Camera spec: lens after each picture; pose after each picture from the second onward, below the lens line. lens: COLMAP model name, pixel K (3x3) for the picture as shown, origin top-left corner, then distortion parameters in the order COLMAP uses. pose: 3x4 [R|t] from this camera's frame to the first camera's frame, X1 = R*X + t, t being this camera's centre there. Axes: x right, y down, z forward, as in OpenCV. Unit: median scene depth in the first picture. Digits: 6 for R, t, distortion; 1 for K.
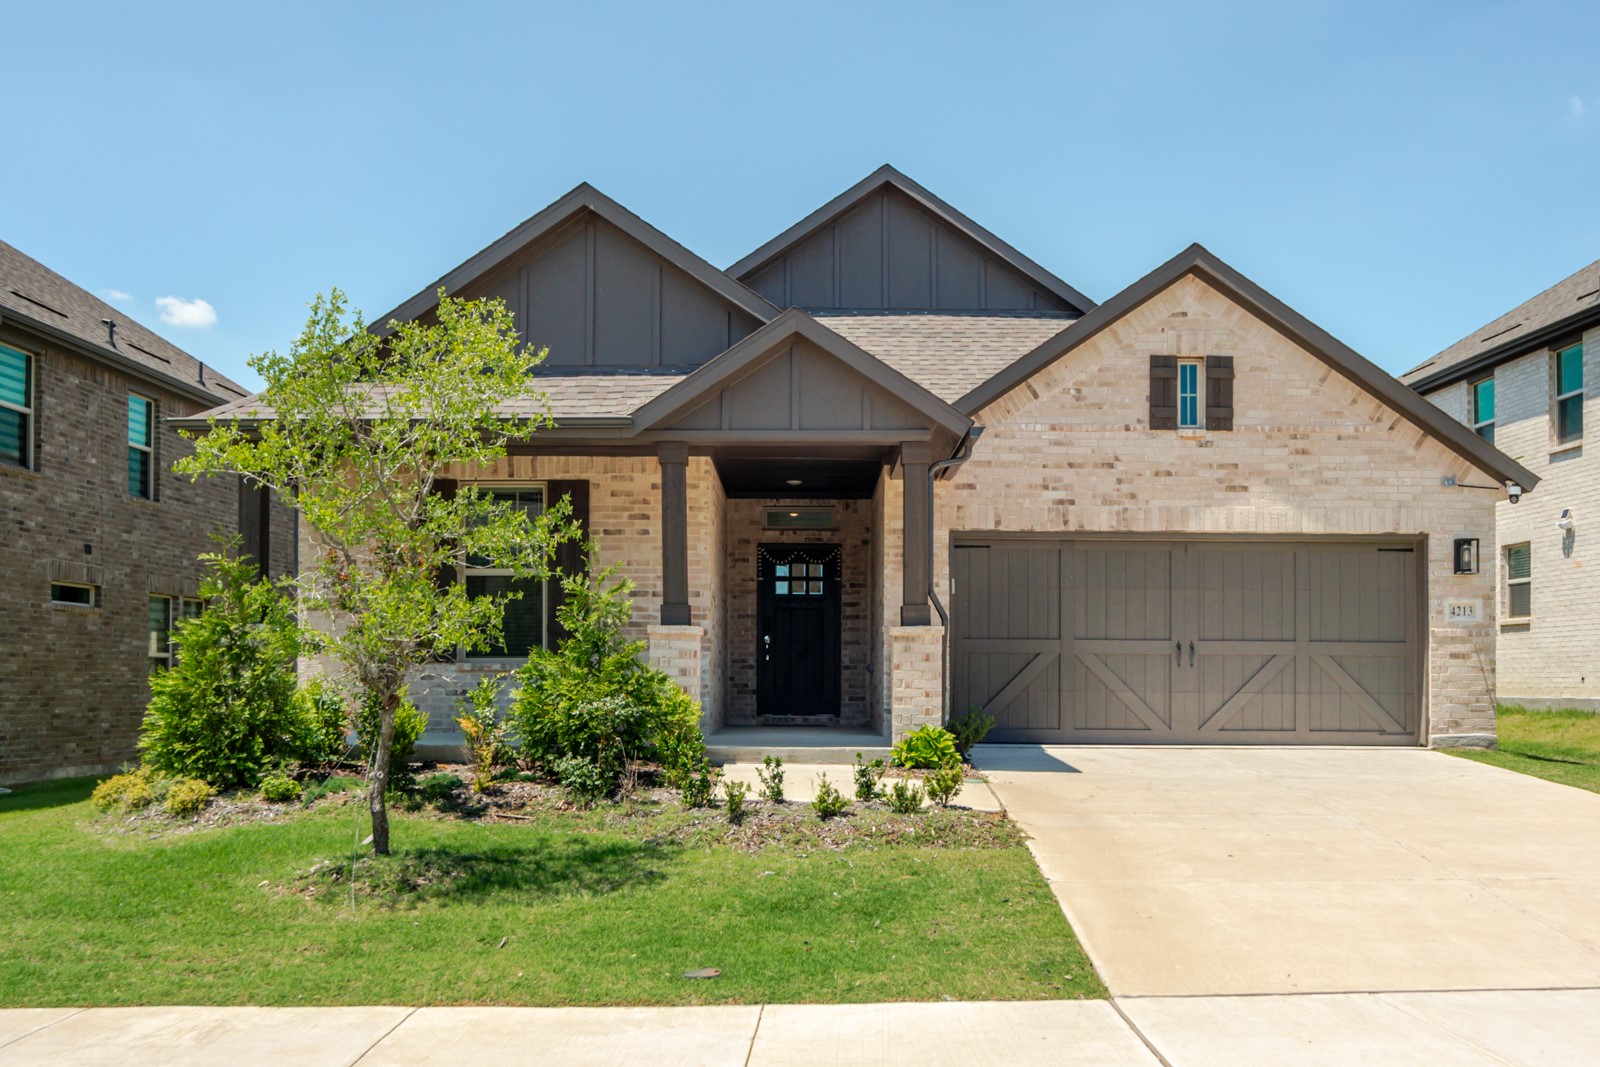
lens RADIAL K [[1275.8, 0, 863.3], [0, 1275.8, 527.2], [0, 0, 1]] dist [-0.039210, 0.002944]
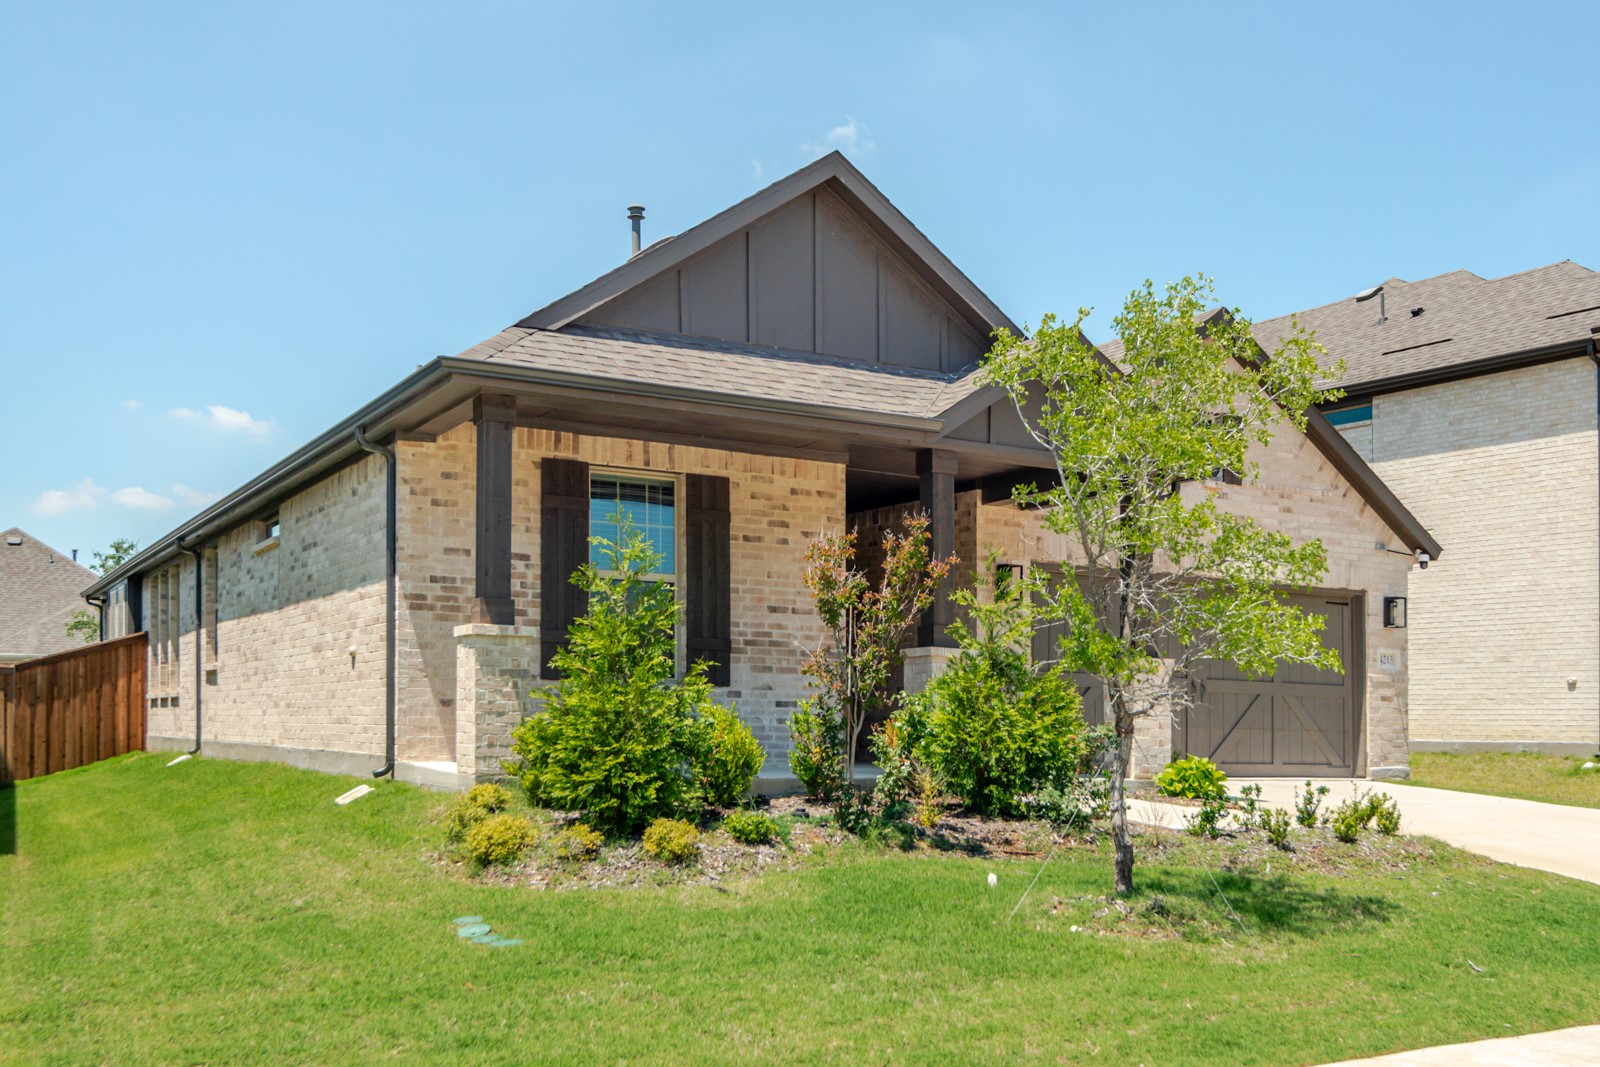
lens RADIAL K [[1400.3, 0, 800.7], [0, 1400.3, 537.5], [0, 0, 1]] dist [0.004272, 0.001781]
pose [[0.887943, 0.072501, 0.454204, -0.582100], [-0.069699, 0.997304, -0.022933, 0.021755], [-0.454642, -0.011294, 0.890603, 0.109871]]
